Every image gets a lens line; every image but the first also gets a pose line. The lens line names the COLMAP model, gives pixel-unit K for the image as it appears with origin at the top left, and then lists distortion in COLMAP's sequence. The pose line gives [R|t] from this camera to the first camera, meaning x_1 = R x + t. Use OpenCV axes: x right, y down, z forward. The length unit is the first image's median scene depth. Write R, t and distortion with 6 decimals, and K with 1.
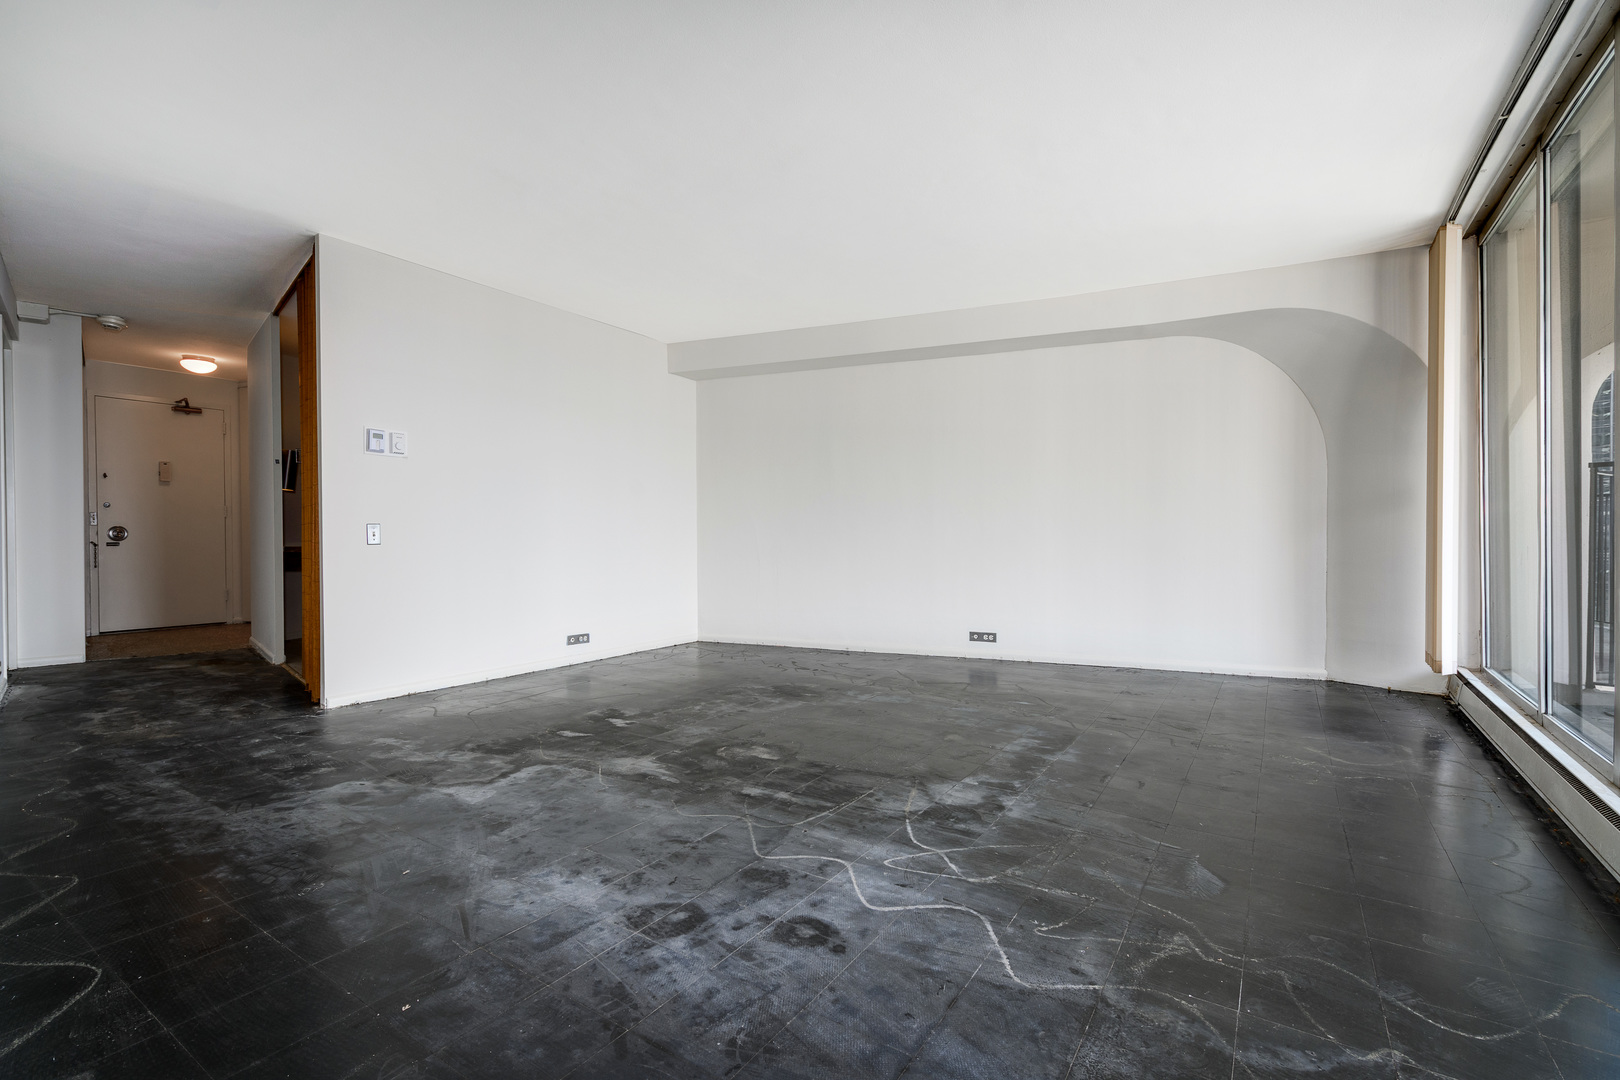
lens RADIAL K [[702.3, 0, 810.3], [0, 702.3, 538.5], [0, 0, 1]] dist [0.002793, 0.000189]
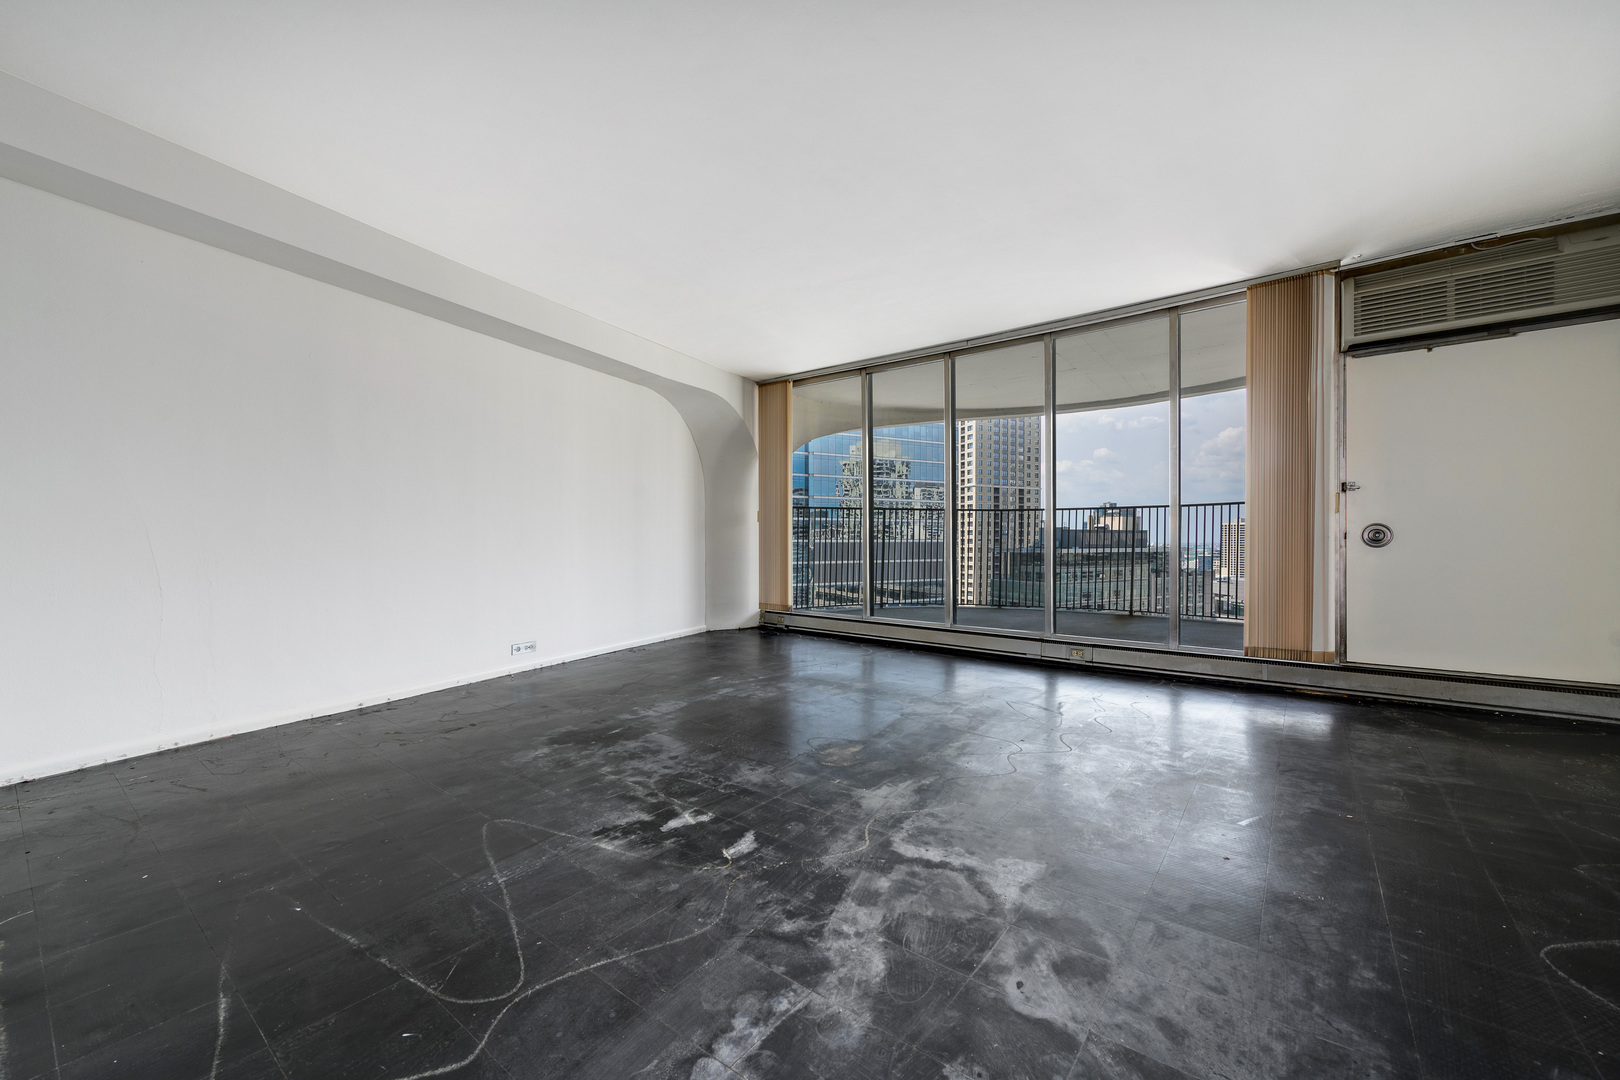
lens RADIAL K [[638.7, 0, 807.3], [0, 638.7, 540.0], [0, 0, 1]] dist [0.012486, -0.000660]
pose [[0.083193, -0.000052, 0.996533, -1.161053], [0.006935, 0.999976, -0.000526, -0.001058], [-0.996509, 0.006955, 0.083191, 1.128164]]
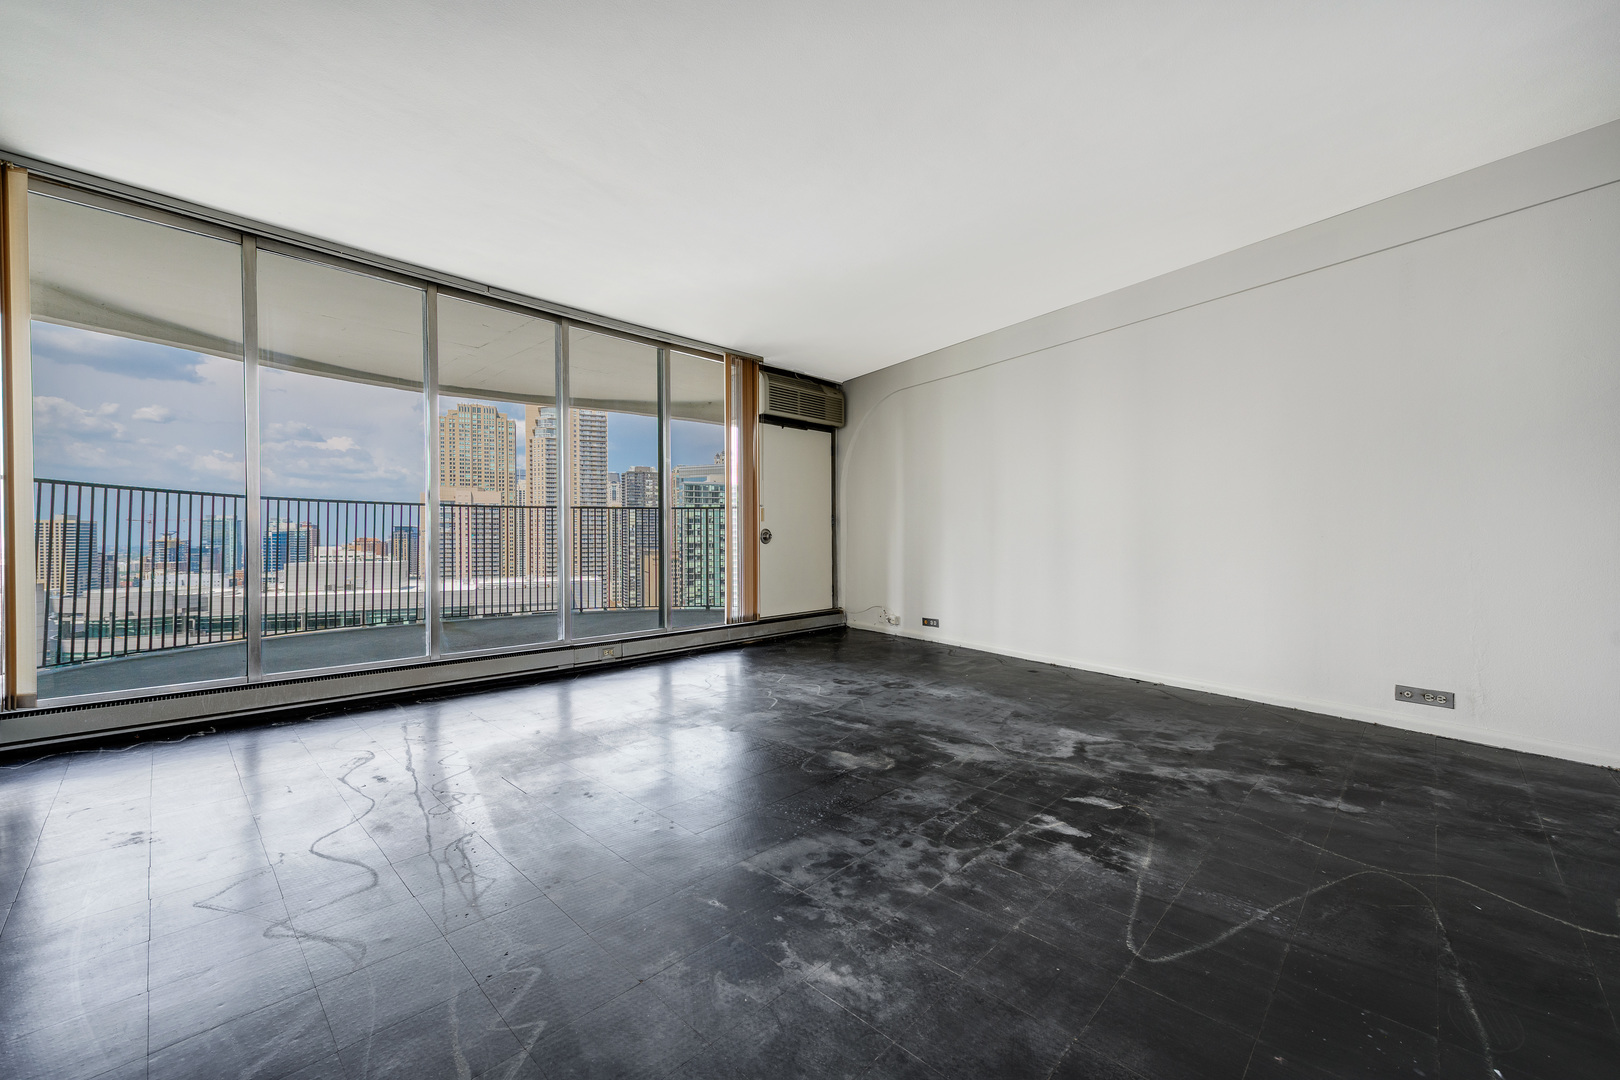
lens RADIAL K [[638.7, 0, 809.7], [0, 638.7, 543.7], [0, 0, 1]] dist [0.012486, -0.000660]
pose [[-0.982297, 0.002185, 0.187320, -0.213007], [0.004772, 0.999899, 0.013361, -0.006984], [-0.187272, 0.014019, -0.982208, 2.178195]]
